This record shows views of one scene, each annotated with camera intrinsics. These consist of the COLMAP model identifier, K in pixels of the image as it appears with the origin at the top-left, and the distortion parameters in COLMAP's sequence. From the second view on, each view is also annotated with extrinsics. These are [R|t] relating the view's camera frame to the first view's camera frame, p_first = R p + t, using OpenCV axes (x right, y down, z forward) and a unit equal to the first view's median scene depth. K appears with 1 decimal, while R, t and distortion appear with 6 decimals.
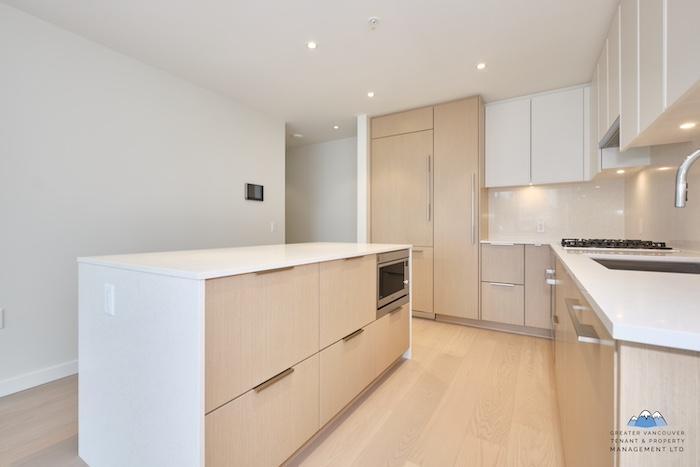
lens RADIAL K [[309.8, 0, 340.3], [0, 309.8, 229.7], [0, 0, 1]] dist [0.003670, 0.000495]
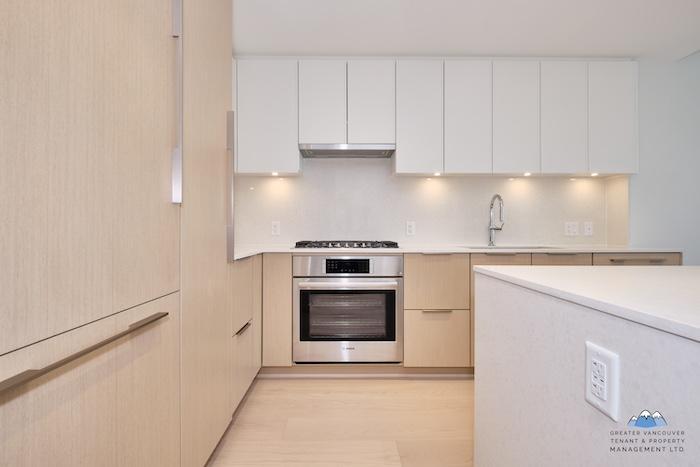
lens RADIAL K [[309.8, 0, 347.9], [0, 309.8, 234.0], [0, 0, 1]] dist [0.003670, 0.000495]
pose [[-0.555667, 0.000964, 0.831405, -0.046753], [0.000896, 0.999999, -0.000560, 0.004328], [-0.831405, 0.000434, -0.555667, 1.132797]]
